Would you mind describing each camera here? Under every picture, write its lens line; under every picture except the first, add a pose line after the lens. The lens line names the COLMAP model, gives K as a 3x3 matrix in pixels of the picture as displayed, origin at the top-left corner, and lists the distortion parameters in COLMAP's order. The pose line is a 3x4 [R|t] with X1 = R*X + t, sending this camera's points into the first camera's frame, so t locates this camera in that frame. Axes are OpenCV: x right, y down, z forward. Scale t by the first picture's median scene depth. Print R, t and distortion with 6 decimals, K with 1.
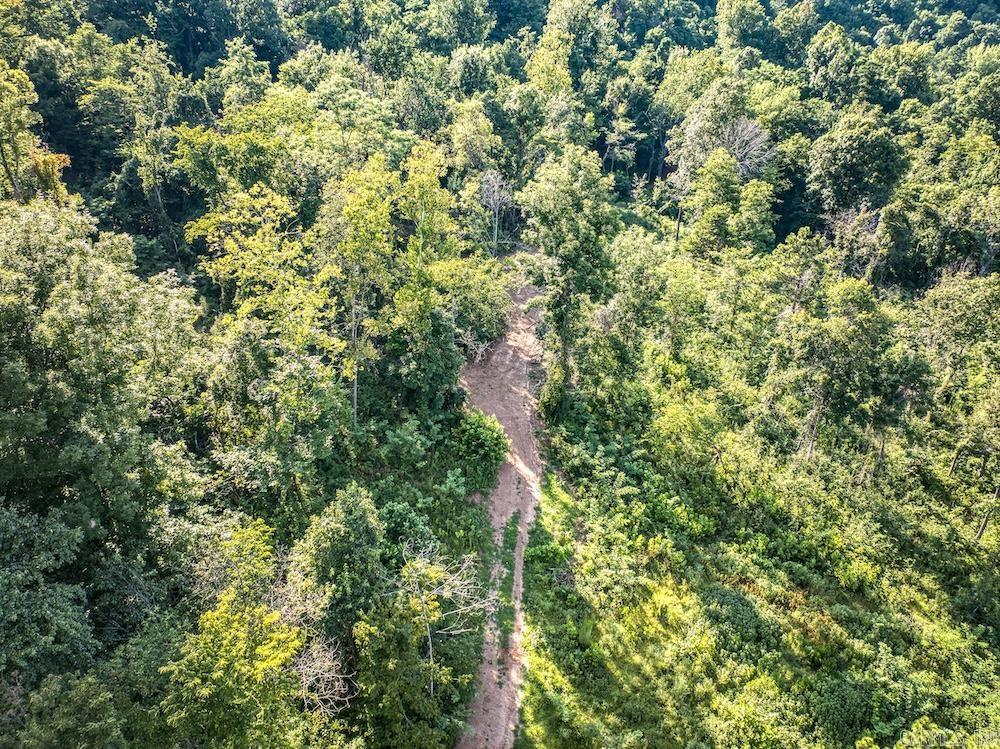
lens RADIAL K [[686.8, 0, 501.3], [0, 686.8, 369.5], [0, 0, 1]] dist [0.001716, -0.022847]
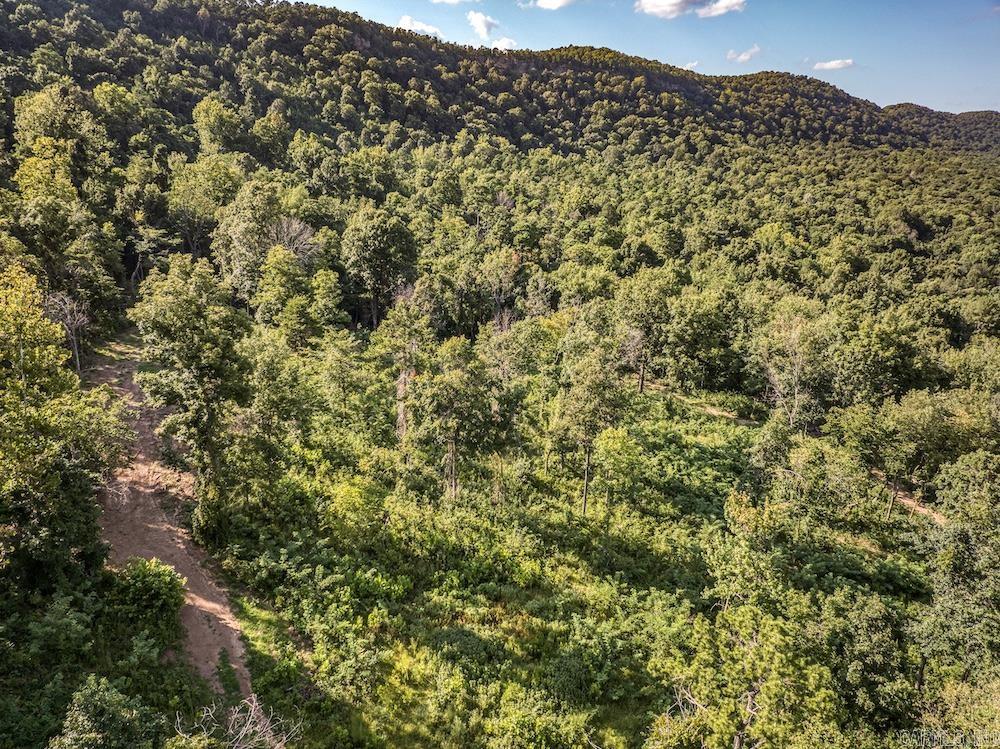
lens RADIAL K [[686.8, 0, 501.3], [0, 686.8, 369.5], [0, 0, 1]] dist [0.001716, -0.022847]
pose [[0.762999, -0.198385, 0.615204, -0.162986], [0.277262, 0.960184, -0.034240, -0.012615], [-0.583917, 0.196698, 0.787624, 0.009962]]
